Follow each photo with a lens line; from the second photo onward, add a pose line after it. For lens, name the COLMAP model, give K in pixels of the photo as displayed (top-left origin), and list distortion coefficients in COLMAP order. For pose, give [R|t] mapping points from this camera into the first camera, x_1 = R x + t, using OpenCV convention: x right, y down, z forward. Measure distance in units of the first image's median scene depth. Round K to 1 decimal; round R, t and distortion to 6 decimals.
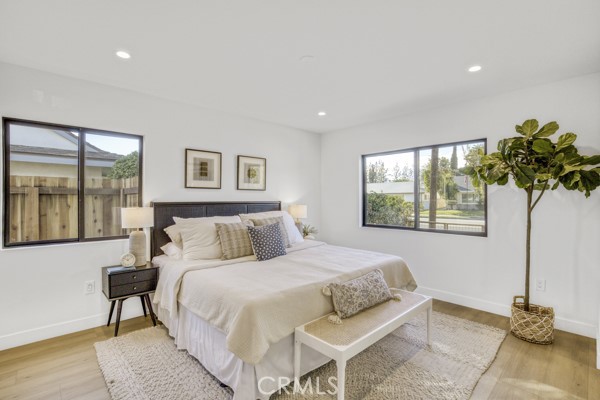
lens RADIAL K [[286.2, 0, 299.9], [0, 286.2, 199.7], [0, 0, 1]] dist [-0.025887, -0.000240]
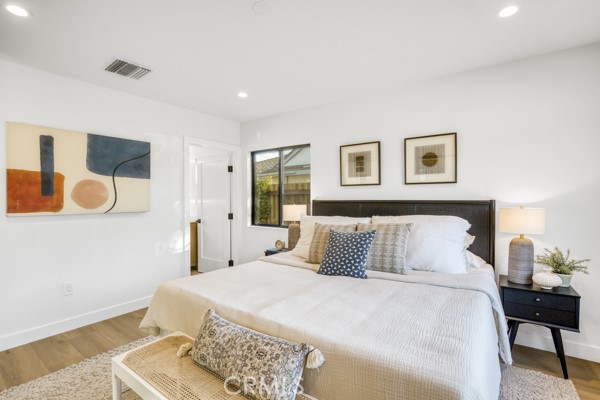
lens RADIAL K [[286.2, 0, 300.0], [0, 286.2, 200.8], [0, 0, 1]] dist [-0.025887, -0.000240]
pose [[0.169224, 0.009392, -0.985533, 0.536868], [0.003996, 0.999940, 0.010215, -0.000075], [0.985570, -0.005667, 0.169176, 0.669628]]
